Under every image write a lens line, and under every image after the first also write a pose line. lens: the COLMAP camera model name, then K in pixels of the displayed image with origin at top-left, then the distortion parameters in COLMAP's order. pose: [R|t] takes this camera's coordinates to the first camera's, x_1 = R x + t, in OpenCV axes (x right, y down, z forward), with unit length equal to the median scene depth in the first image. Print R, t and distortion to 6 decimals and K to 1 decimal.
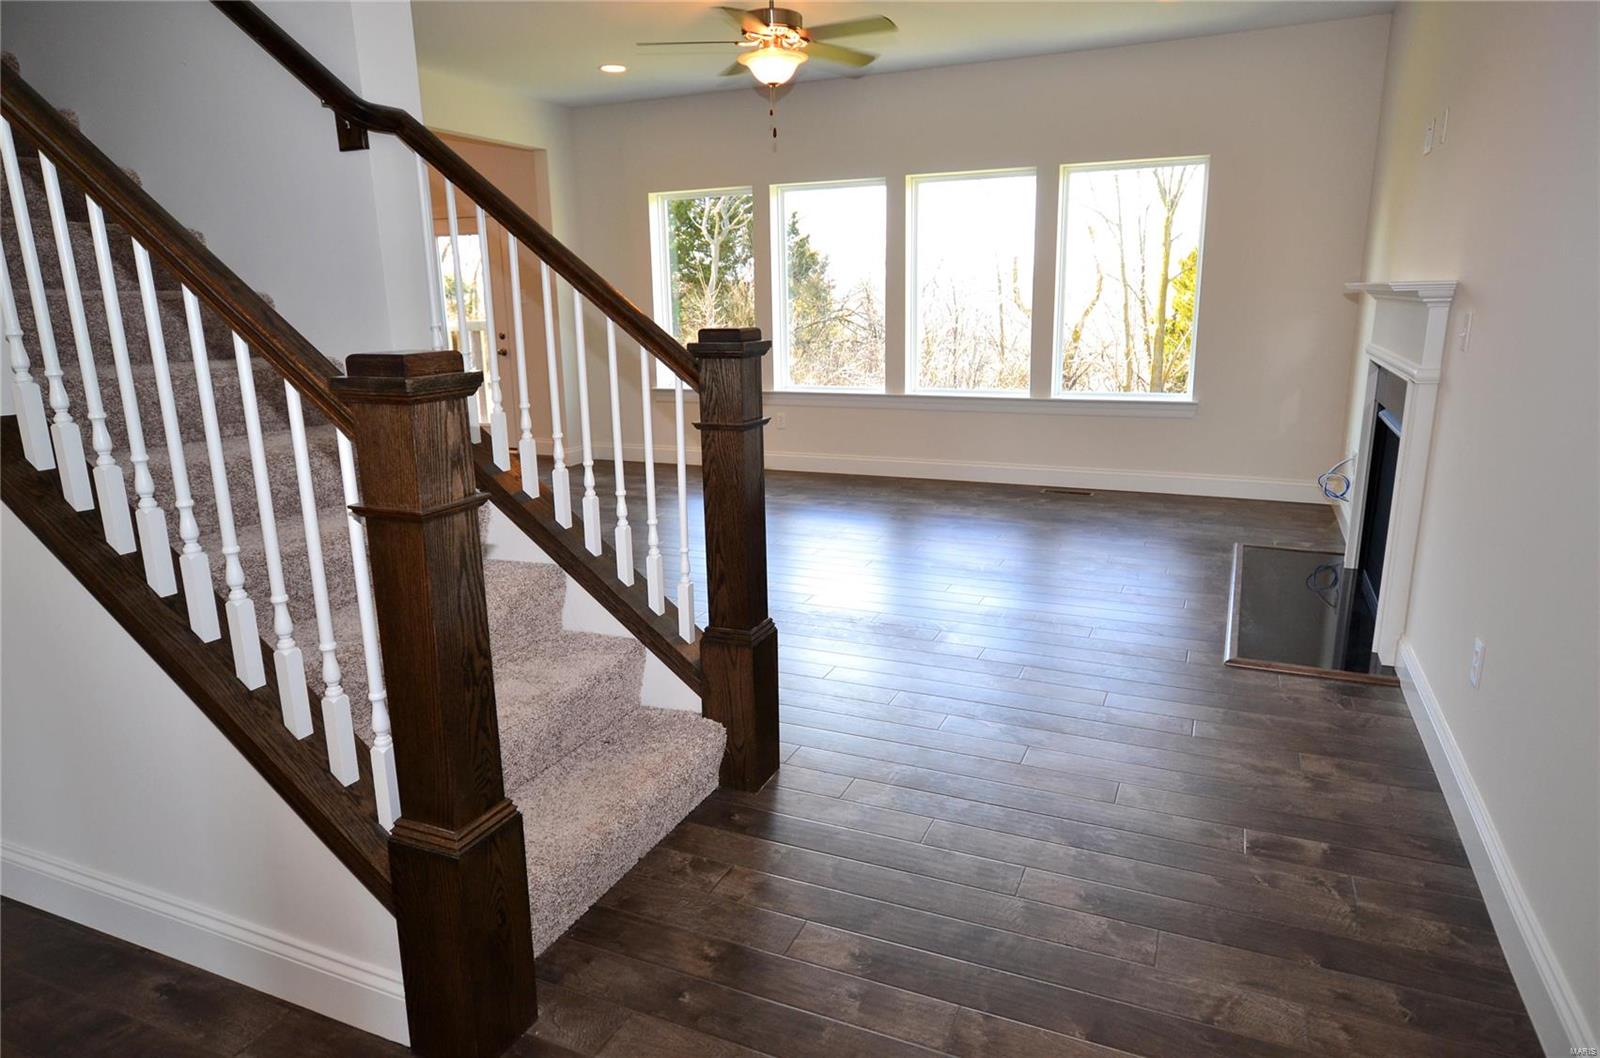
lens RADIAL K [[971.8, 0, 799.8], [0, 971.8, 527.6], [0, 0, 1]] dist [0.008117, 0.004020]
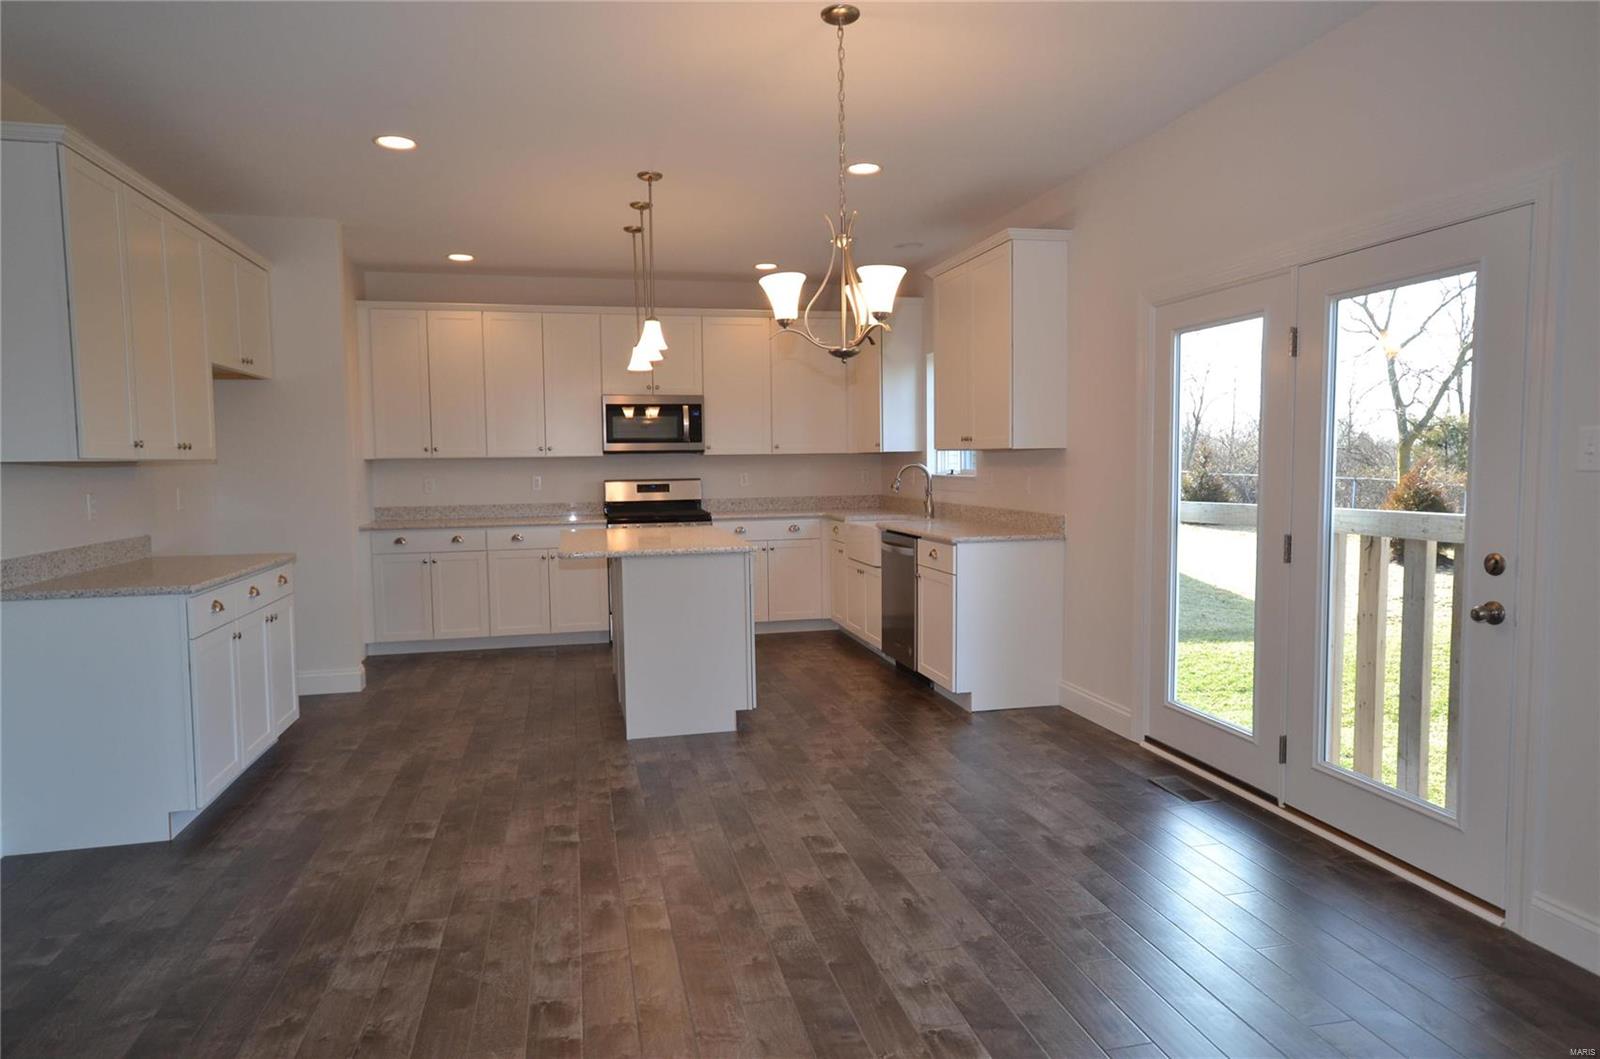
lens RADIAL K [[971.8, 0, 799.8], [0, 971.8, 528.1], [0, 0, 1]] dist [0.008117, 0.004020]
pose [[0.607792, 0.066678, -0.791292, -0.272234], [-0.184056, 0.981162, -0.058695, -0.211875], [0.772471, 0.181316, 0.608615, 0.891104]]
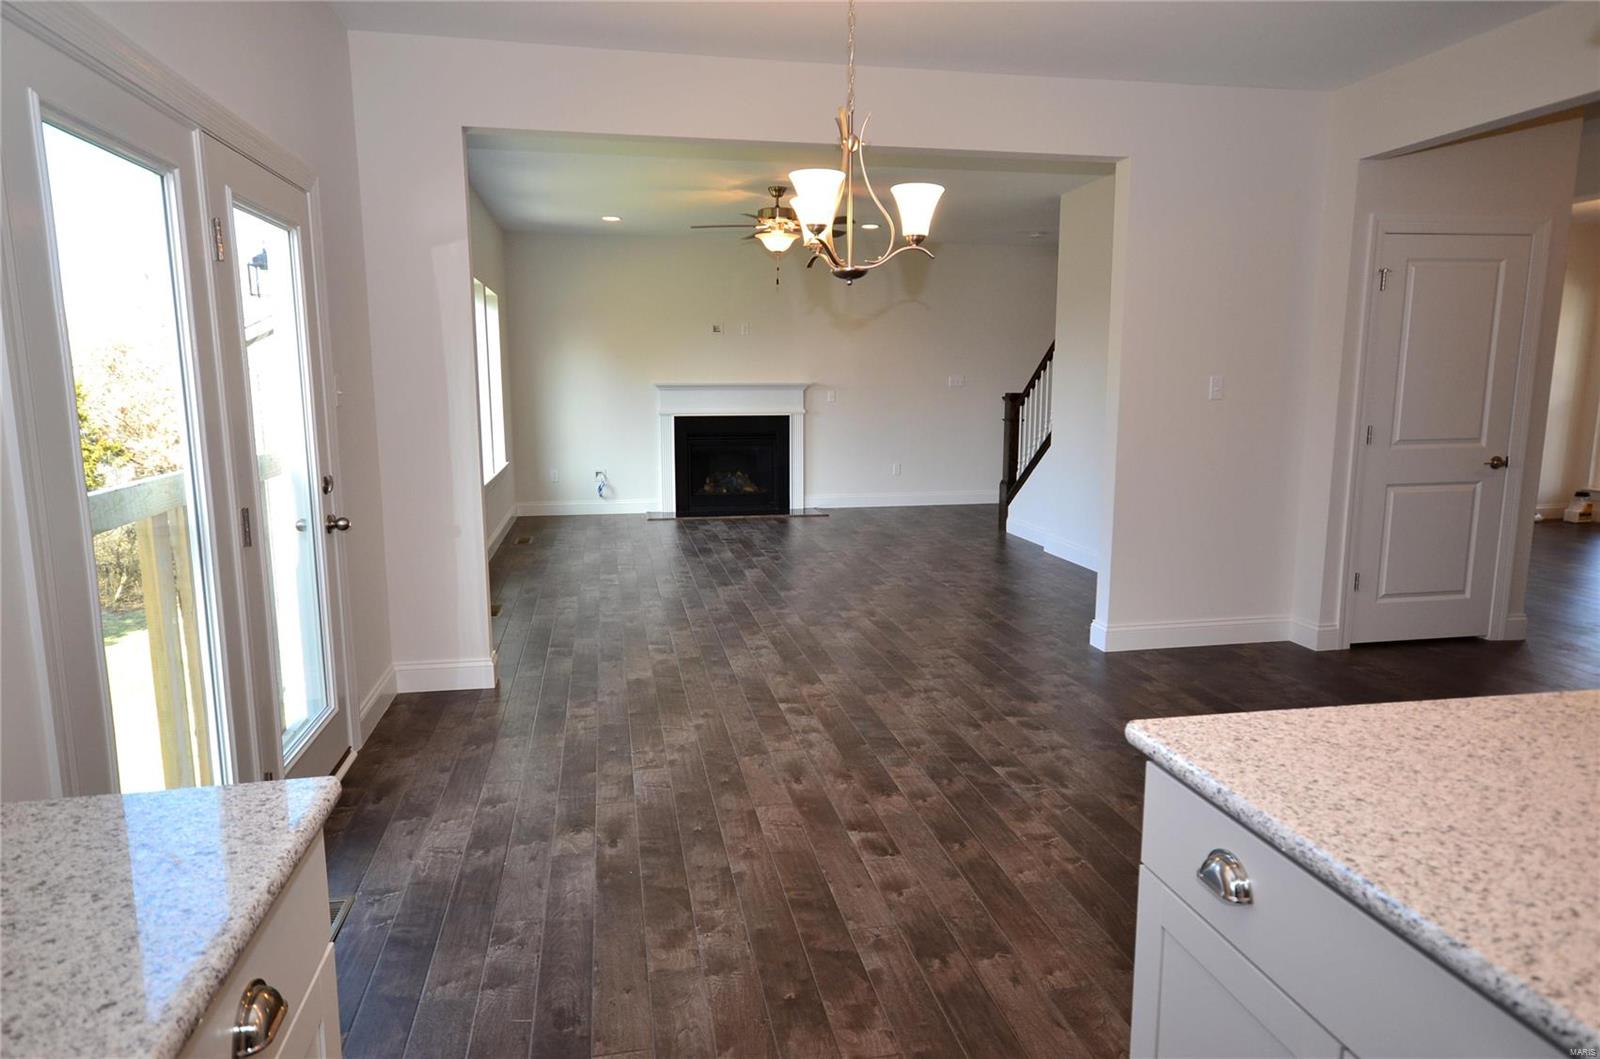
lens RADIAL K [[971.8, 0, 799.8], [0, 971.8, 528.1], [0, 0, 1]] dist [0.008117, 0.004020]
pose [[-0.580482, -0.108371, 0.807030, -1.081407], [0.201673, 0.941091, 0.271433, -0.361912], [-0.788904, 0.320318, -0.524431, 1.535043]]
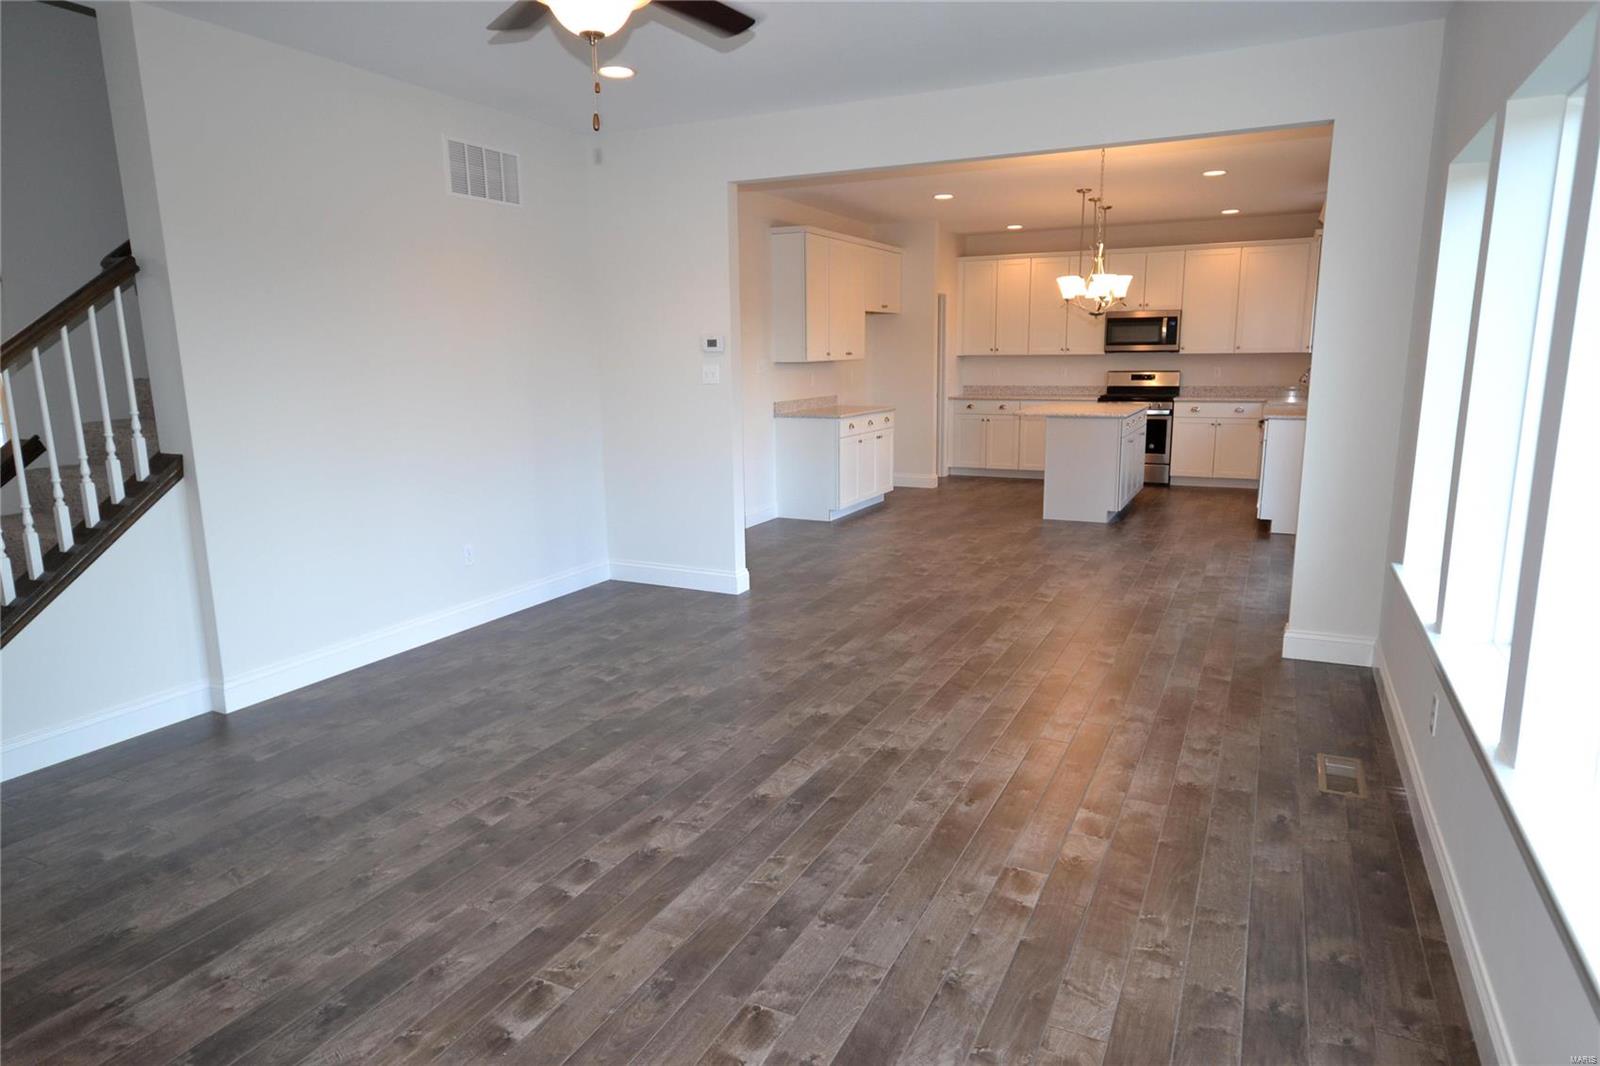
lens RADIAL K [[971.4, 0, 797.7], [0, 971.4, 532.0], [0, 0, 1]] dist [0.018115, 0.003930]
pose [[-0.033109, 0.202792, -0.978662, 0.456519], [-0.223743, 0.952843, 0.205012, -0.258382], [0.974086, 0.225756, 0.013826, 0.931626]]
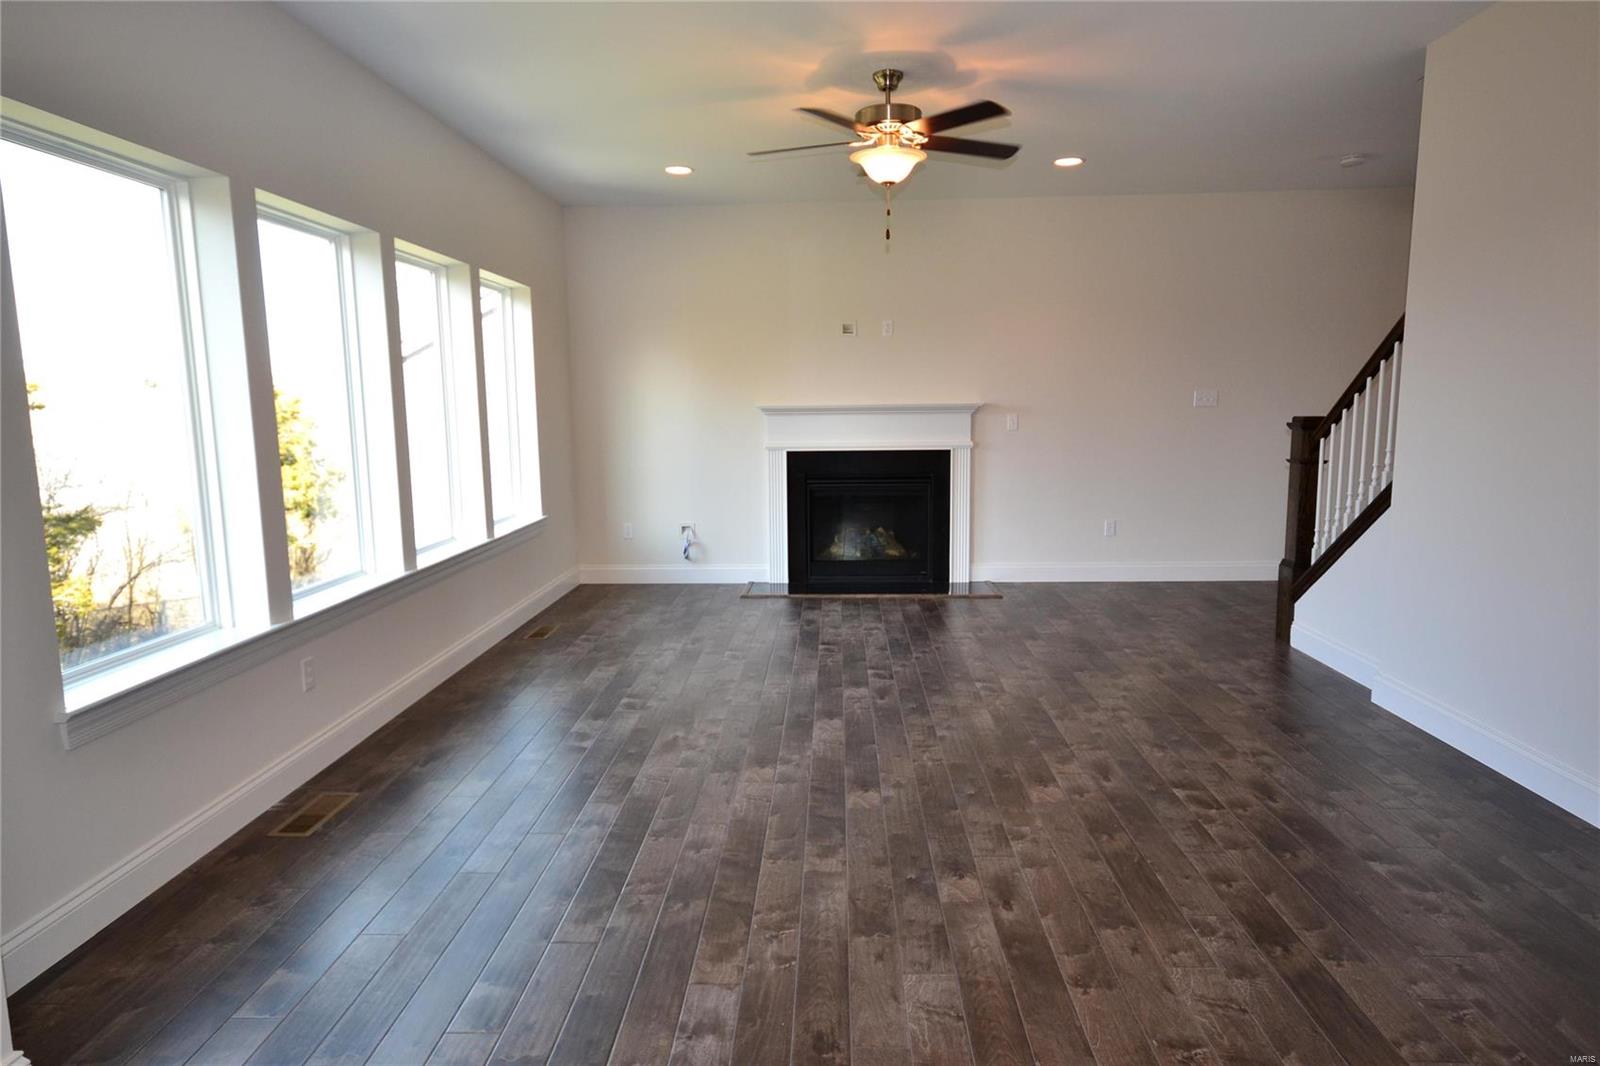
lens RADIAL K [[971.4, 0, 797.7], [0, 971.4, 532.0], [0, 0, 1]] dist [0.018115, 0.003930]
pose [[-0.375880, -0.104131, 0.920799, -0.705015], [0.235684, 0.950248, 0.203670, -0.278117], [-0.896196, 0.293573, -0.332637, 1.177203]]
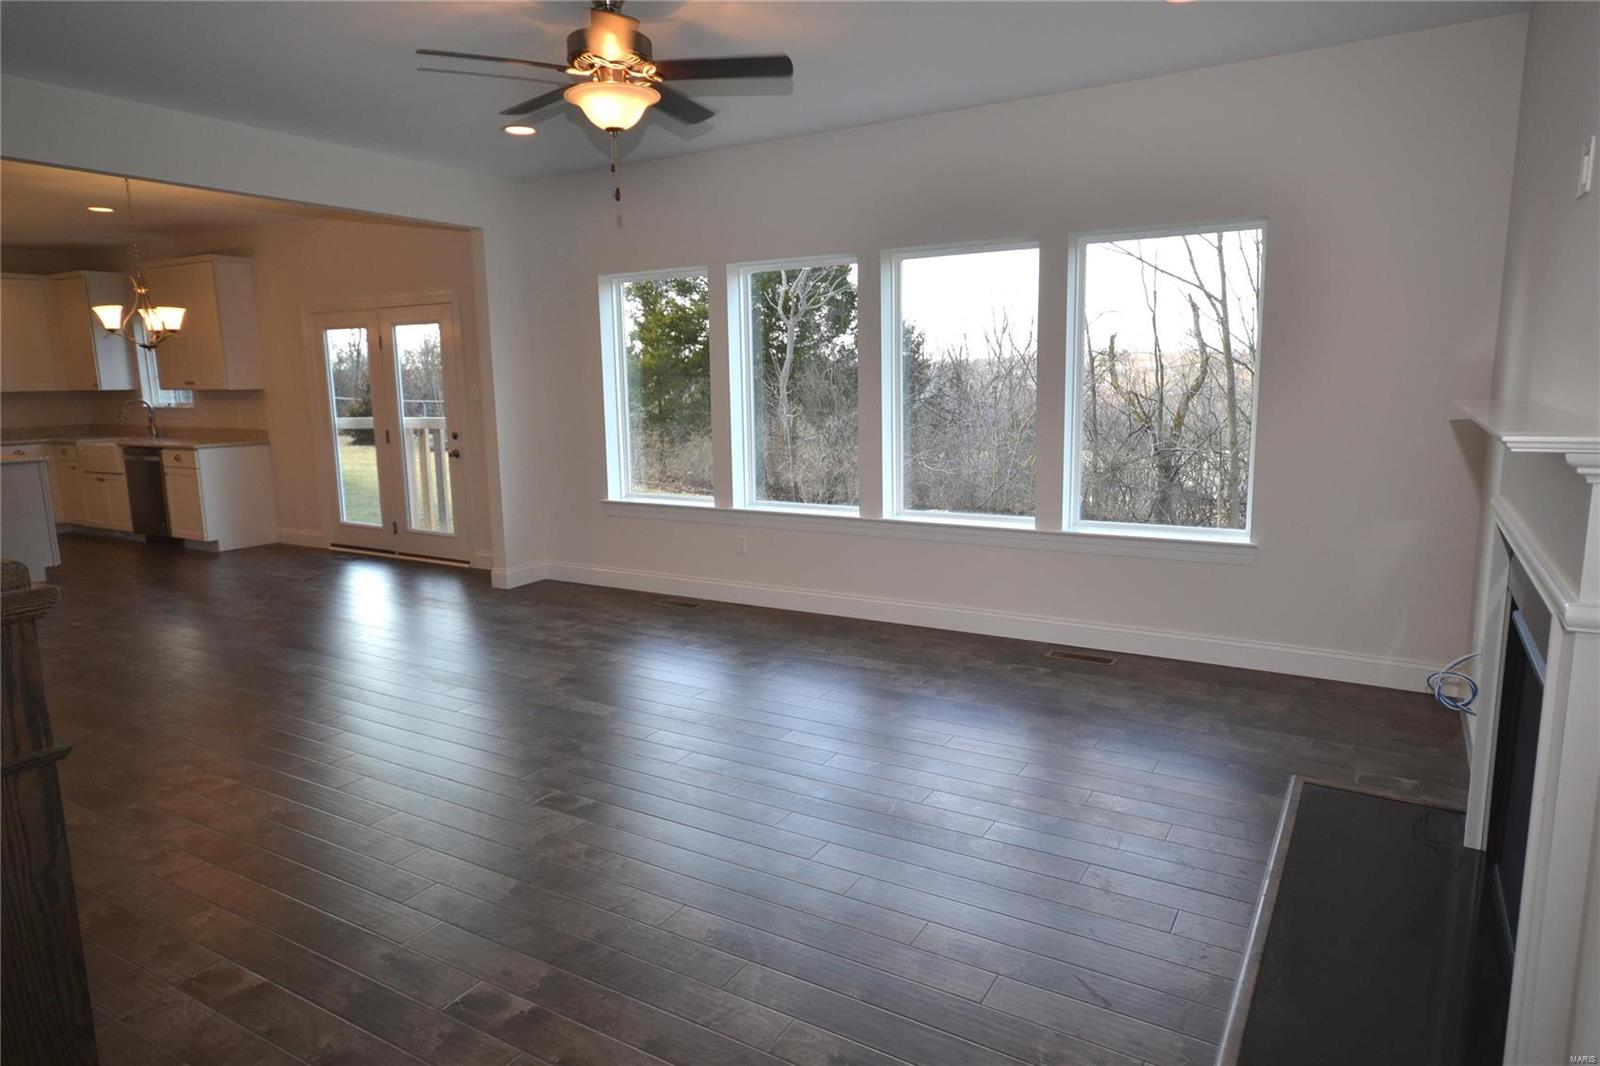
lens RADIAL K [[971.4, 0, 797.7], [0, 971.4, 532.0], [0, 0, 1]] dist [0.018115, 0.003930]
pose [[0.992700, 0.018489, -0.119186, 0.159397], [-0.026776, 0.997305, -0.068312, -0.082598], [0.117602, 0.071005, 0.990519, 0.240661]]
